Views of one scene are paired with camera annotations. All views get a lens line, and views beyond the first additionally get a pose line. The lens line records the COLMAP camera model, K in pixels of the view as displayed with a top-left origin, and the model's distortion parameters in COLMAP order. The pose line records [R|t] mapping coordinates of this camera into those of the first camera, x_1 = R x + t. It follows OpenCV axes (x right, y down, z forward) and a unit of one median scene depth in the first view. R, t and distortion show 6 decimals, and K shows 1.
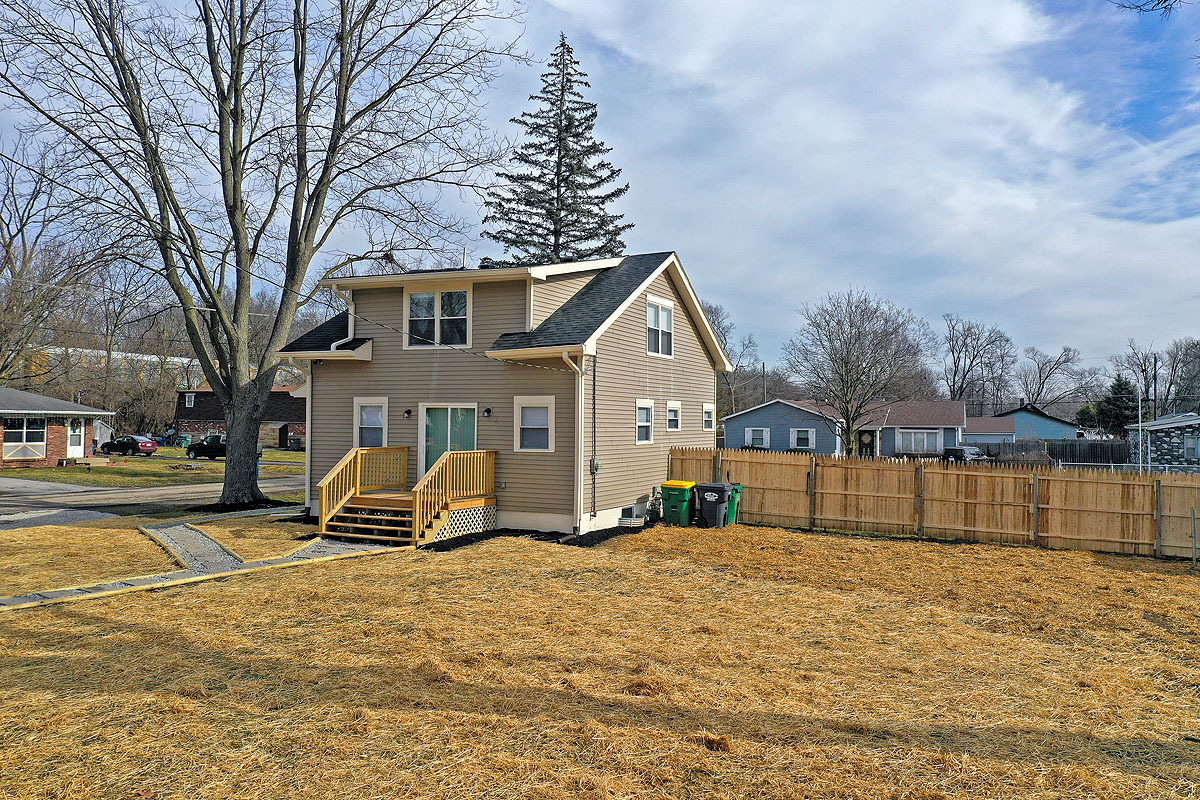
lens RADIAL K [[920.5, 0, 600.0], [0, 920.5, 400.0], [0, 0, 1]] dist [0.003884, 0.002366]
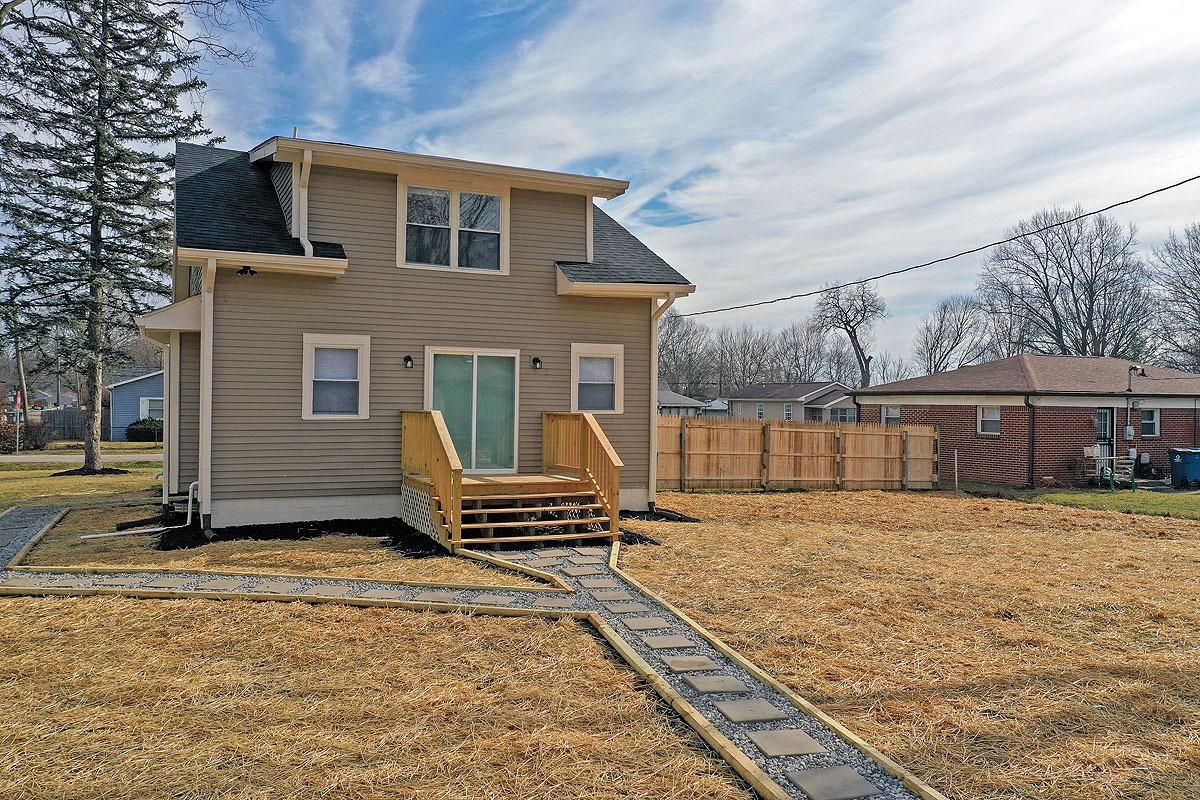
lens RADIAL K [[971.3, 0, 600.0], [0, 971.3, 400.0], [0, 0, 1]] dist [0.005332, 0.000616]
pose [[0.647237, -0.000256, 0.762289, -0.662696], [-0.022450, 0.999560, 0.019398, 0.025941], [-0.761958, -0.029668, 0.646946, 0.421151]]
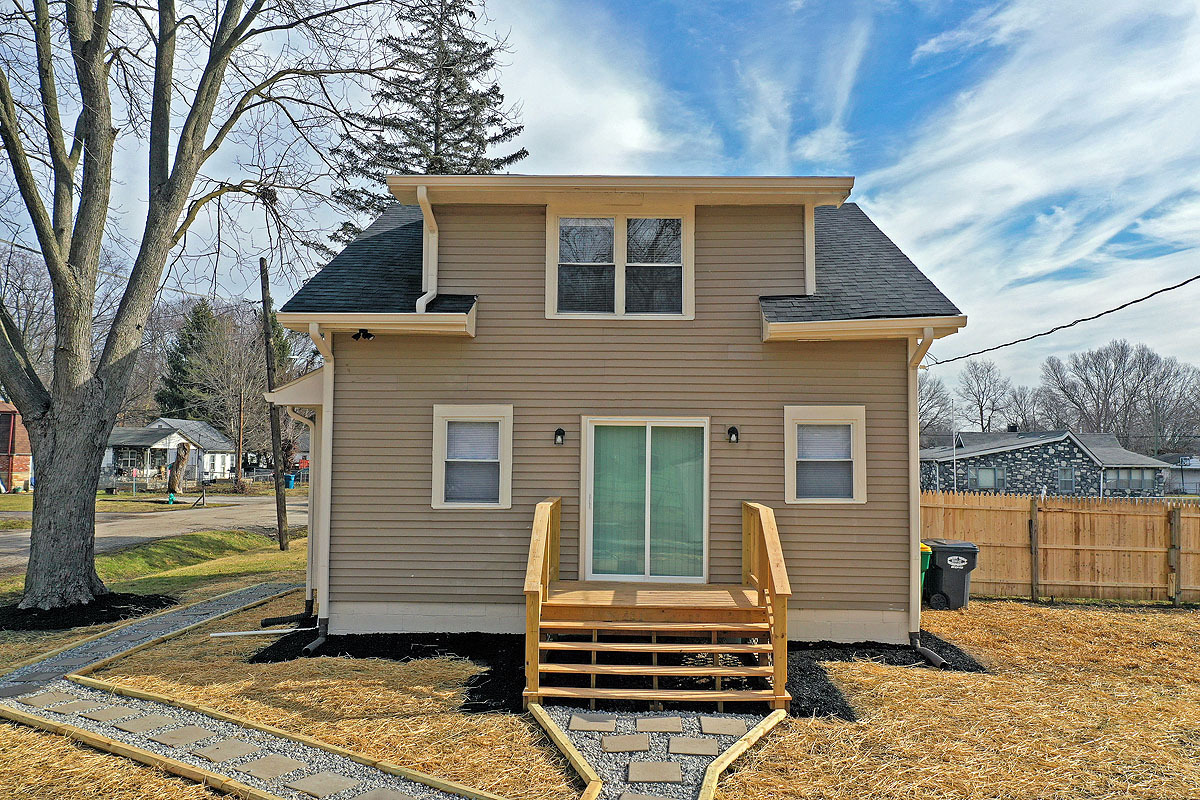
lens RADIAL K [[920.5, 0, 600.0], [0, 920.5, 400.0], [0, 0, 1]] dist [0.003884, 0.002366]
pose [[0.922742, 0.021011, 0.384845, -0.393191], [-0.008358, 0.999369, -0.034520, 0.012038], [-0.385327, 0.028636, 0.922336, 0.487777]]
